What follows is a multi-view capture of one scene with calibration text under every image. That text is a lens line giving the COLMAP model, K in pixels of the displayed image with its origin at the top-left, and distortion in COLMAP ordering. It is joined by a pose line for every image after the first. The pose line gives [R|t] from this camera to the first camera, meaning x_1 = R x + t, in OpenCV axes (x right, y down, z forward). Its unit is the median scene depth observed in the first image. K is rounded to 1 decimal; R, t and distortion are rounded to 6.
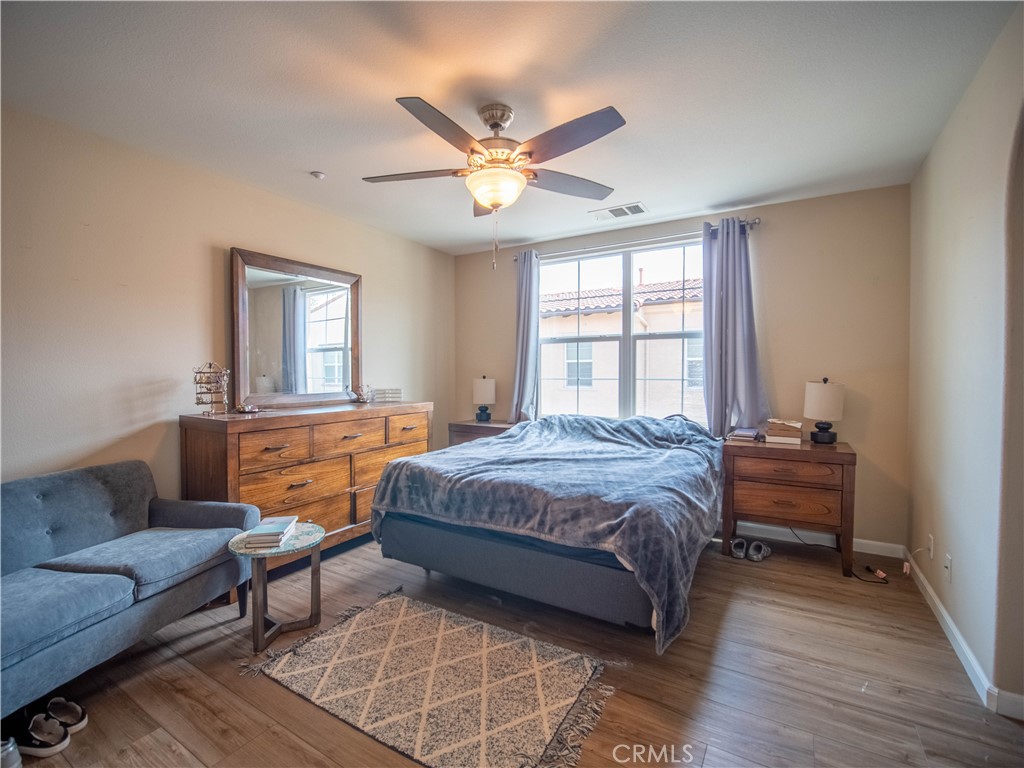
lens RADIAL K [[464.5, 0, 510.8], [0, 464.5, 381.0], [0, 0, 1]] dist [-0.015406, -0.002853]
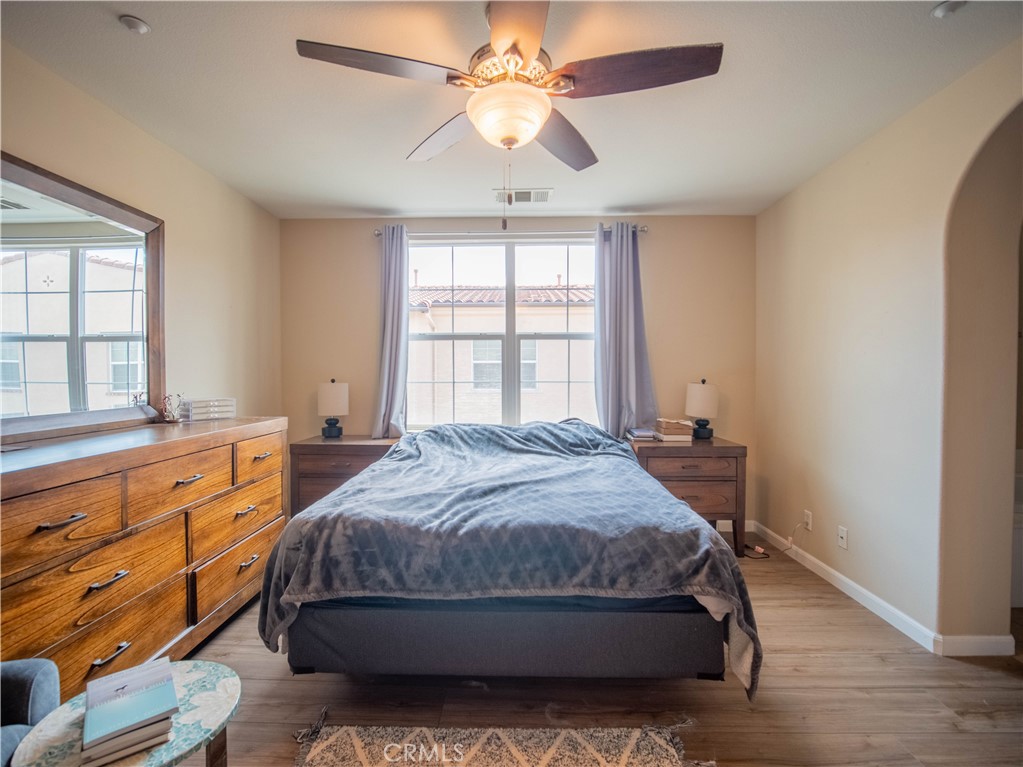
lens RADIAL K [[464.0, 0, 509.2], [0, 464.0, 381.8], [0, 0, 1]] dist [-0.015406, -0.002853]
pose [[0.866220, -0.007982, 0.499600, -0.276836], [0.009552, 0.999954, -0.000584, -0.004804], [-0.499572, 0.005278, 0.866256, 0.271532]]
